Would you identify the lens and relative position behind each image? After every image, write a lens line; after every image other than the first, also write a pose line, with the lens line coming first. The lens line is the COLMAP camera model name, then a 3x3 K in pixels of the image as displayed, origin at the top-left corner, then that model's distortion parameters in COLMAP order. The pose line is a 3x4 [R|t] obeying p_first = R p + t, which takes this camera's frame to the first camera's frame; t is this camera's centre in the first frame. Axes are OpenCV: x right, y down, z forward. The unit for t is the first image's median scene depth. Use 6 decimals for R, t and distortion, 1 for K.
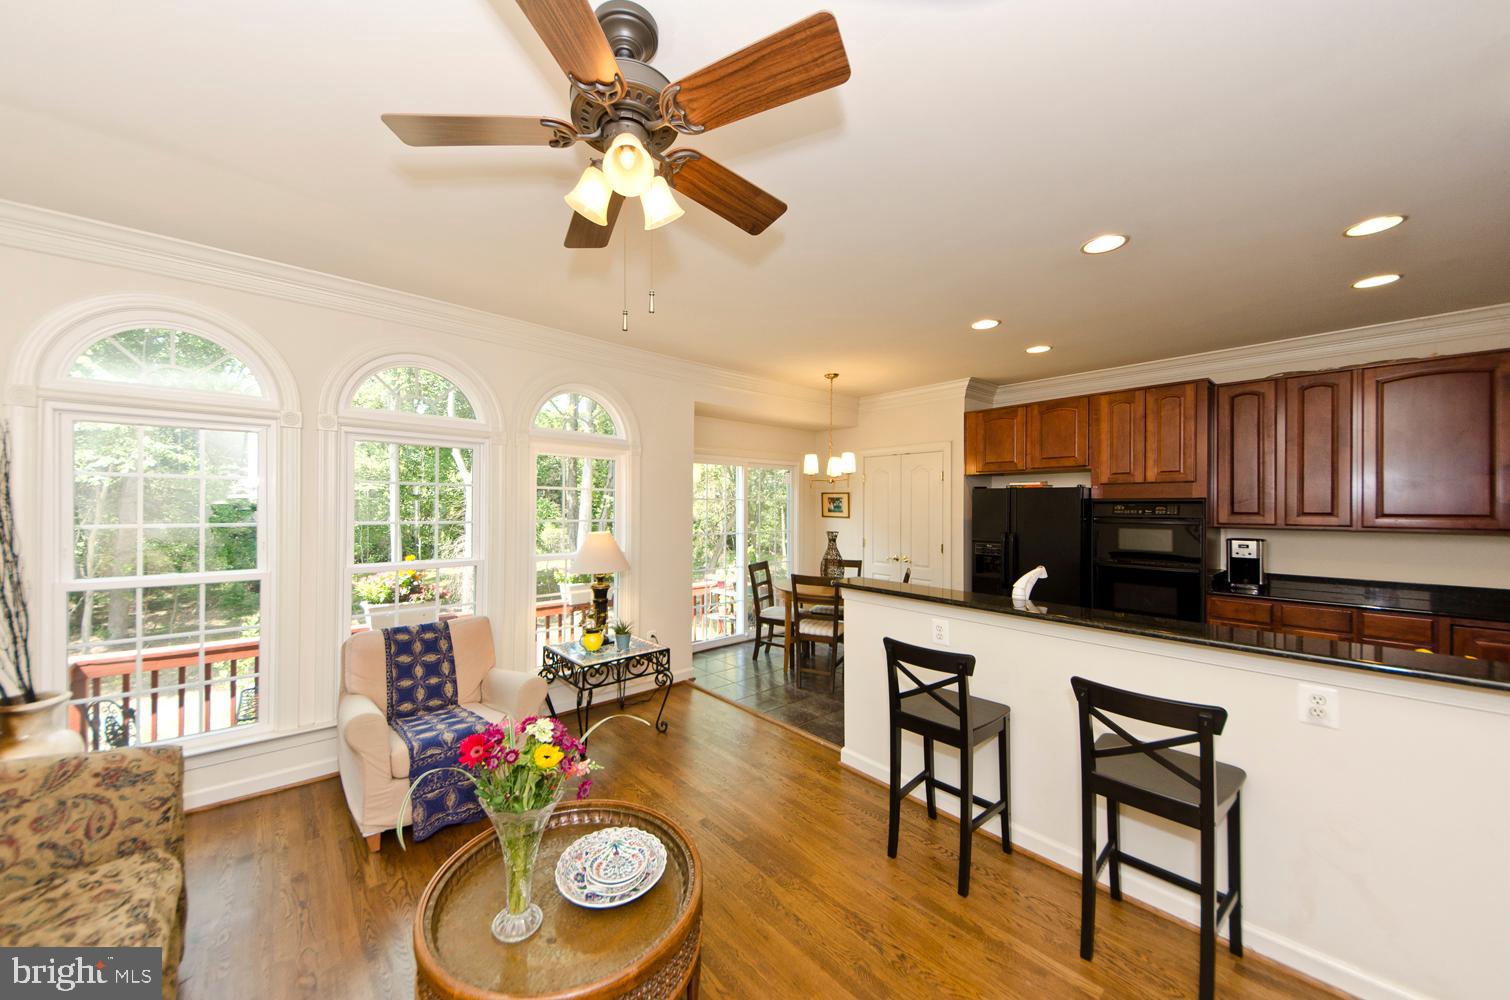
lens RADIAL K [[520.7, 0, 721.5], [0, 520.7, 506.4], [0, 0, 1]] dist [0.057838, -0.025858]
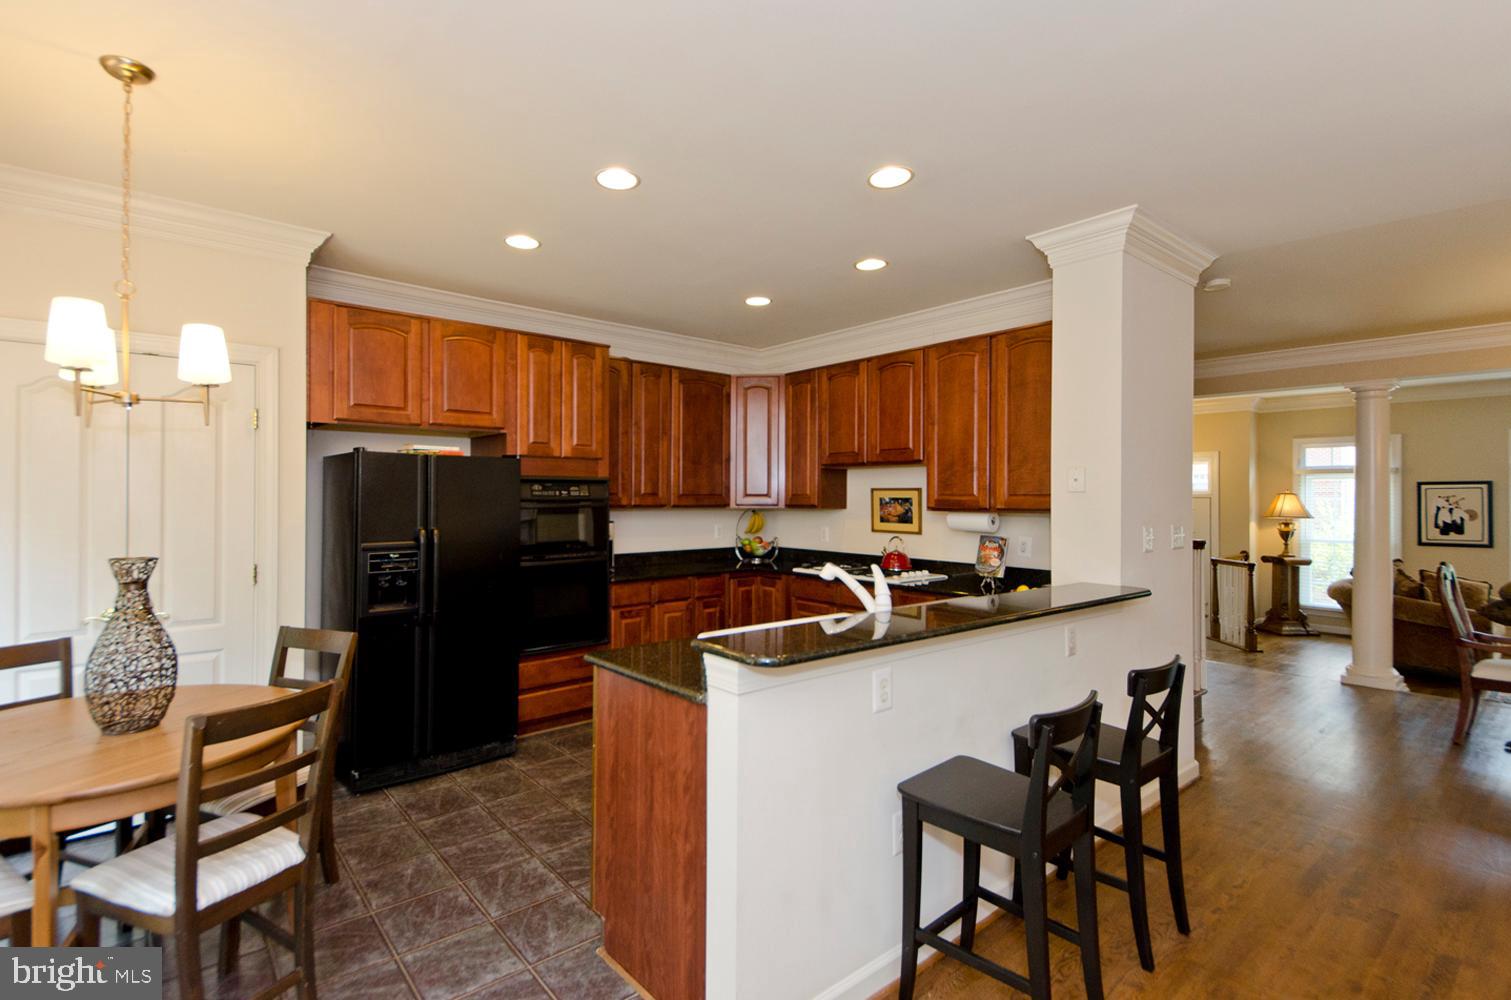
lens RADIAL K [[689.7, 0, 717.1], [0, 689.7, 492.0], [0, 0, 1]] dist [0.074831, -0.029489]
pose [[0.027599, -0.000838, 0.999619, -0.237980], [-0.004266, 0.999990, 0.000956, 0.006045], [-0.999610, -0.004291, 0.027595, 0.697049]]
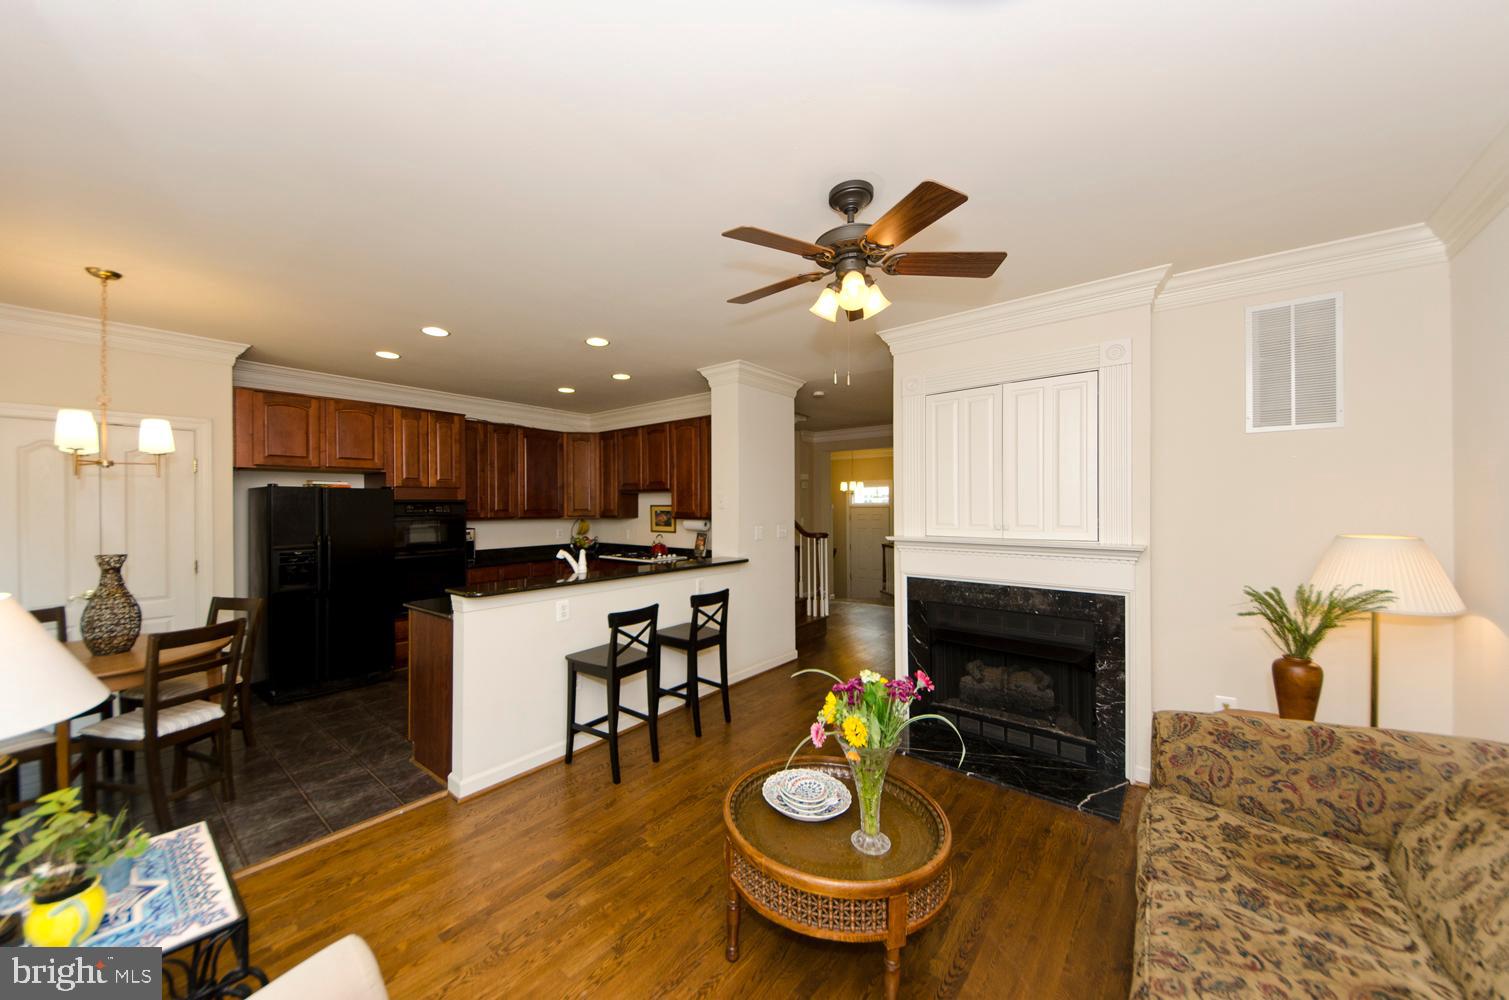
lens RADIAL K [[520.4, 0, 721.0], [0, 520.4, 506.4], [0, 0, 1]] dist [0.057838, -0.025858]
pose [[-0.154063, -0.007236, 0.988035, -0.501810], [0.002826, 0.999966, 0.007764, -0.007410], [-0.988057, 0.003989, -0.154037, 0.490550]]
